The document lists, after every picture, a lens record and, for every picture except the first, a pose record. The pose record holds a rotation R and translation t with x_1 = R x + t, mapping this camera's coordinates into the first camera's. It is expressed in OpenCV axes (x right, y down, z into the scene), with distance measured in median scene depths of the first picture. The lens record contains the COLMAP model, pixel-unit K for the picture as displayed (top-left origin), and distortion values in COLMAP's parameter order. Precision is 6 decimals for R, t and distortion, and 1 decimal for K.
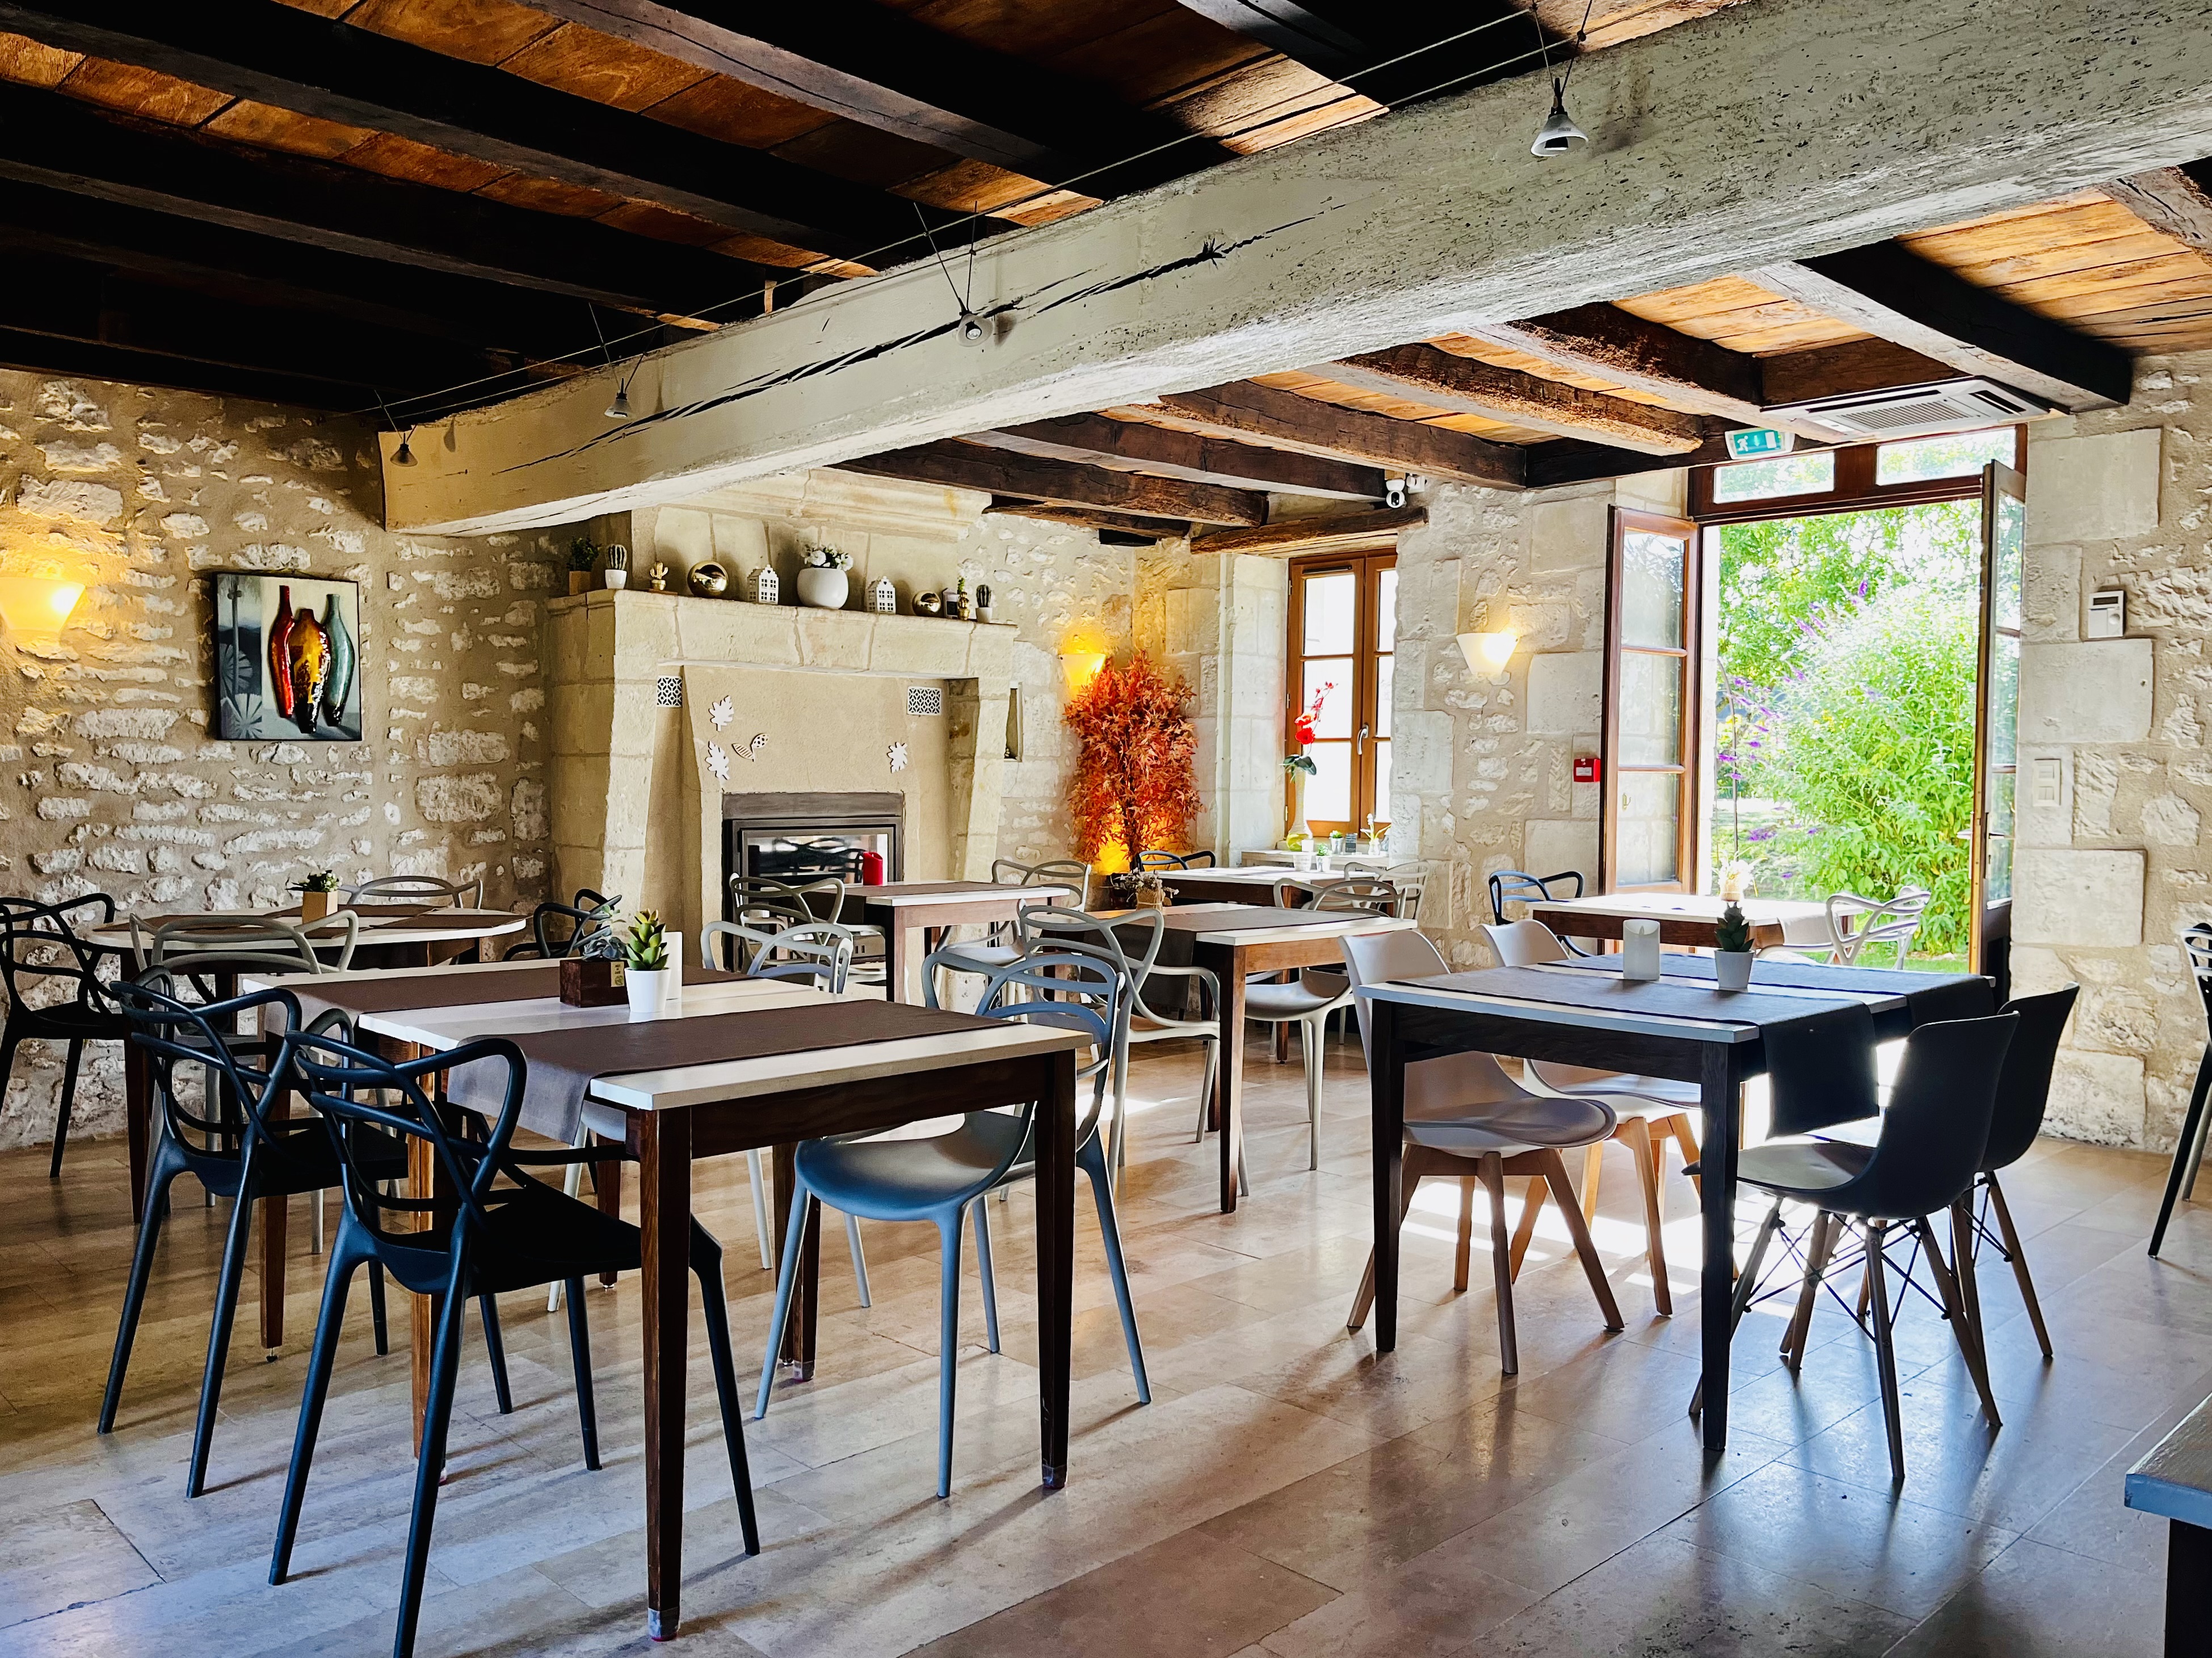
lens RADIAL K [[1710.8, 0, 1106.0], [0, 1710.8, 829.0], [0, 0, 1]] dist [0.049110, -0.080070]
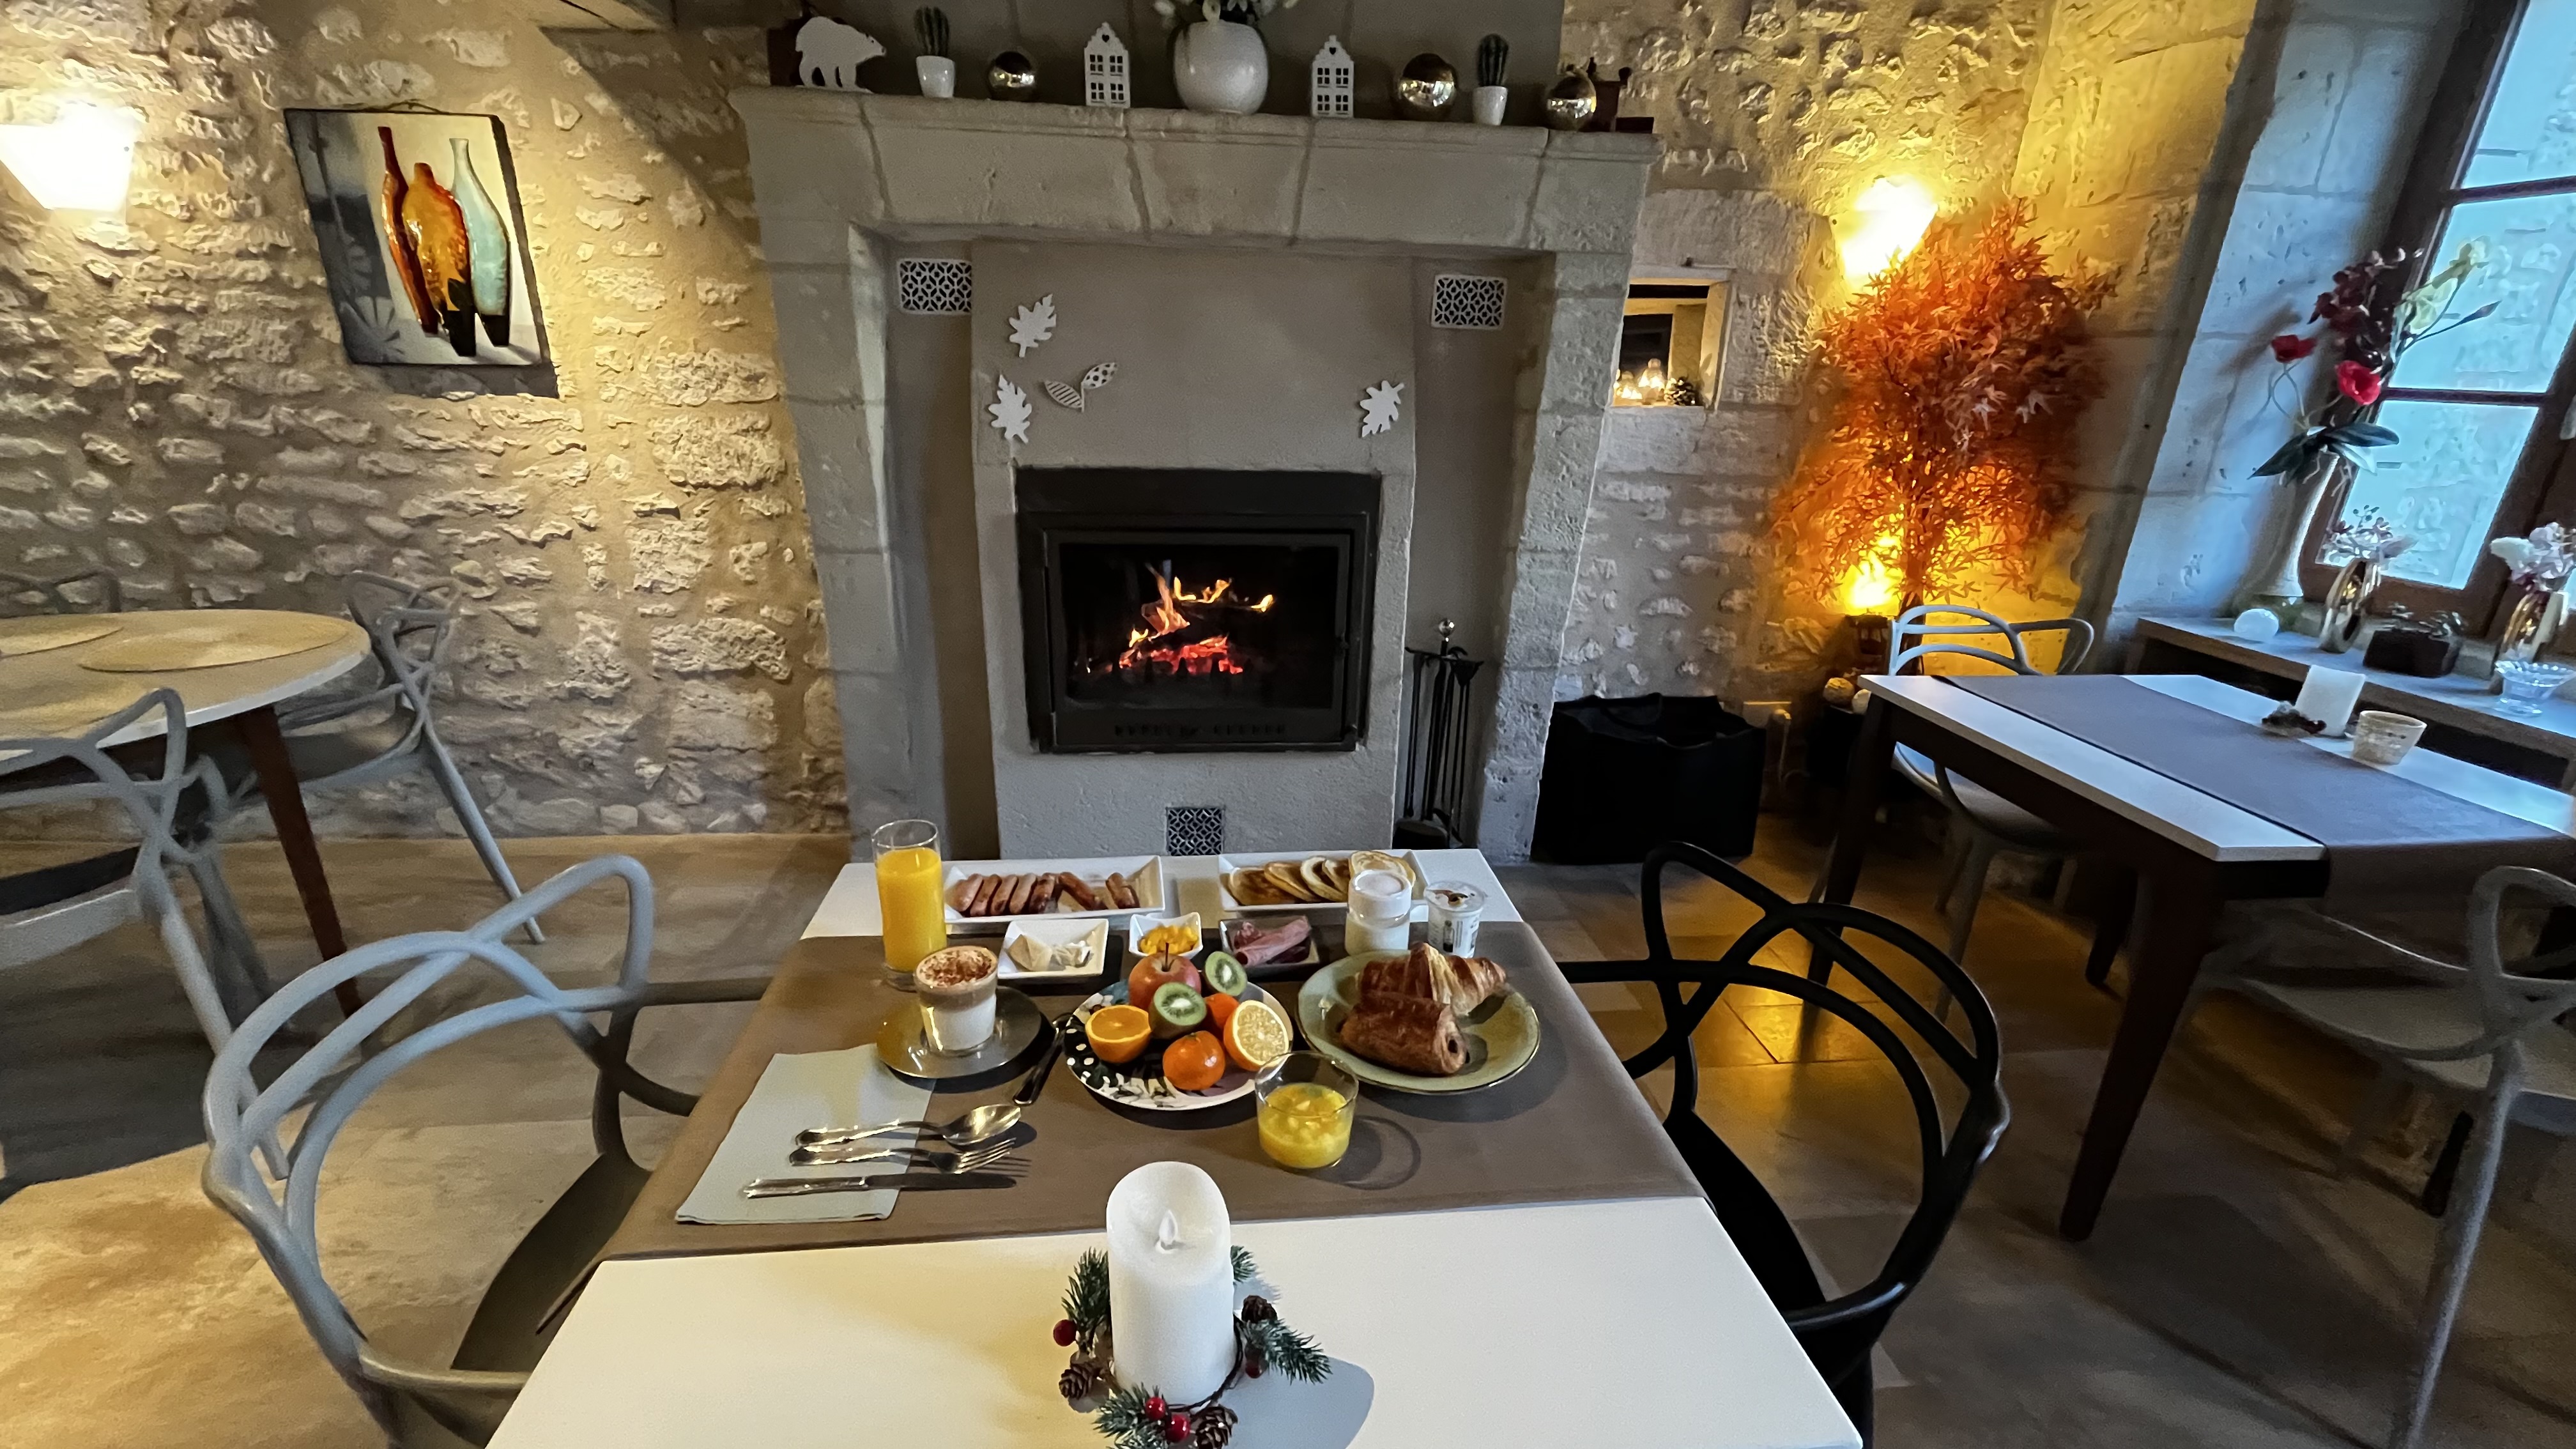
lens RADIAL K [[1018.1, 0, 1288.0], [0, 1018.1, 724.5], [0, 0, 1]] dist [-0.009170, 0.000125]
pose [[0.779758, 0.234899, -0.580345, 0.095092], [-0.046592, 0.946149, 0.320360, -0.062250], [0.624345, -0.222764, 0.748711, 0.886250]]
